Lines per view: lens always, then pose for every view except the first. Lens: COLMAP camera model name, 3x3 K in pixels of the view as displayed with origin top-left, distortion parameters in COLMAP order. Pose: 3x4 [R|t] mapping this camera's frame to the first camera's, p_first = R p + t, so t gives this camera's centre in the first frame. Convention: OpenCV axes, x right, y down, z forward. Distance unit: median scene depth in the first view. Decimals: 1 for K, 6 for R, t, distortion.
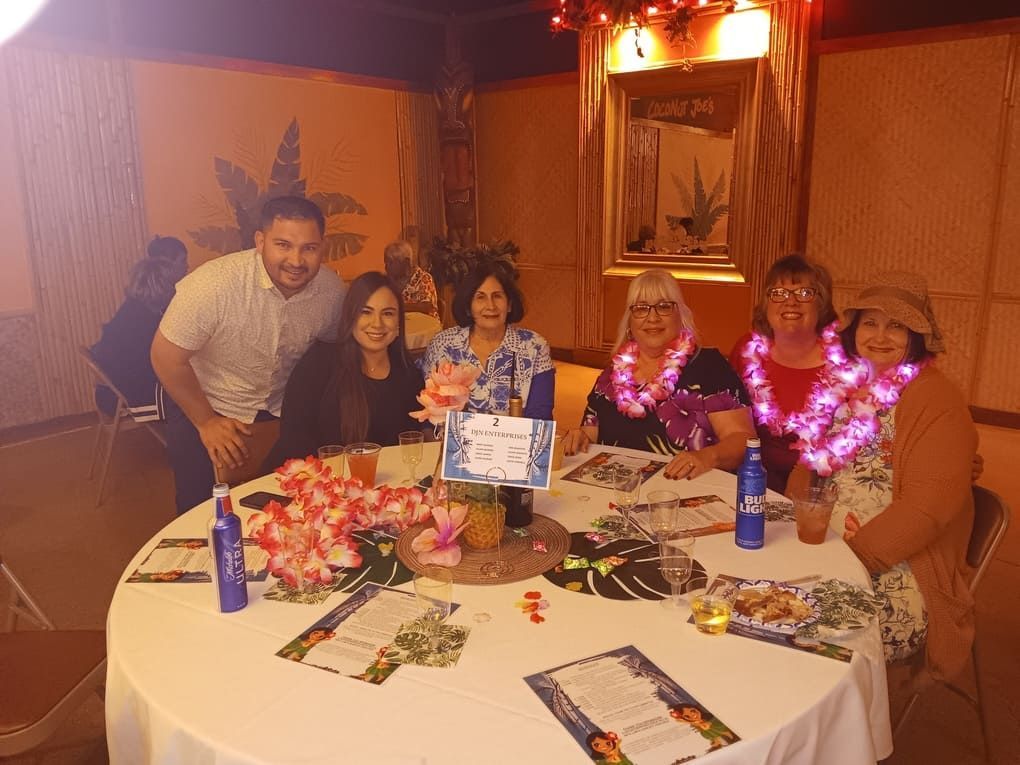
lens RADIAL K [[789.3, 0, 510.0], [0, 789.3, 382.5], [0, 0, 1]] dist [0.063953, -0.127290]
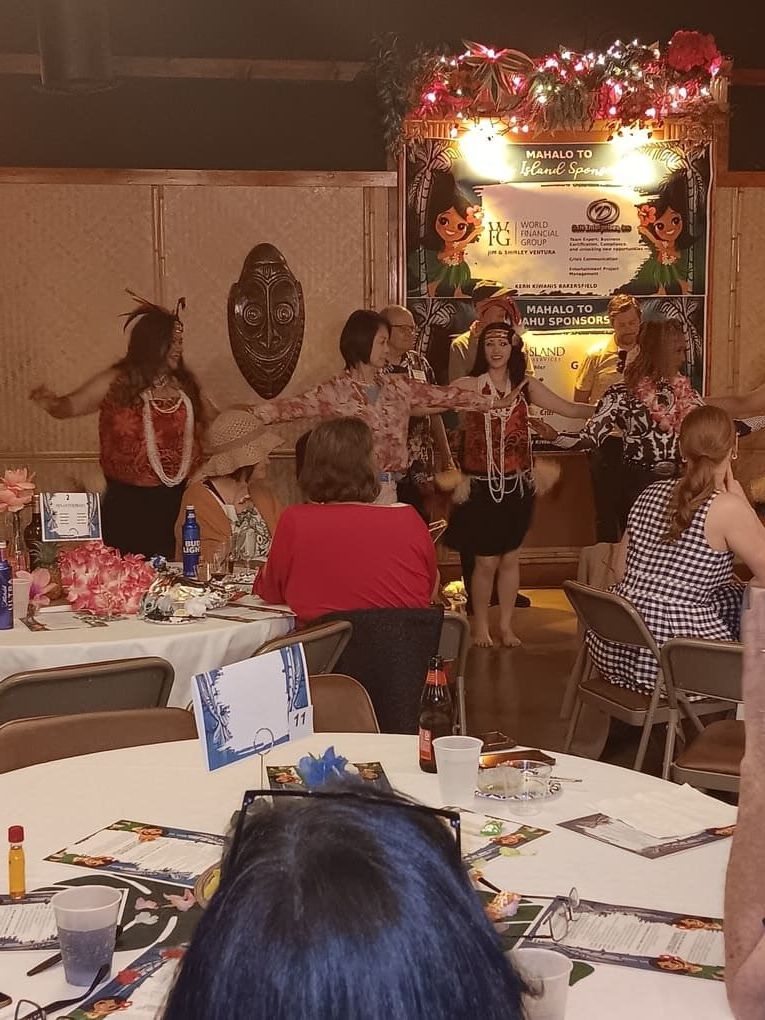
lens RADIAL K [[1563.2, 0, 382.5], [0, 1563.2, 510.0], [0, 0, 1]] dist [0.117815, -0.064896]
pose [[0.699313, -0.072645, 0.711114, -0.540943], [0.163608, 0.984681, -0.060302, 0.109563], [-0.695840, 0.158514, 0.700485, -0.462602]]
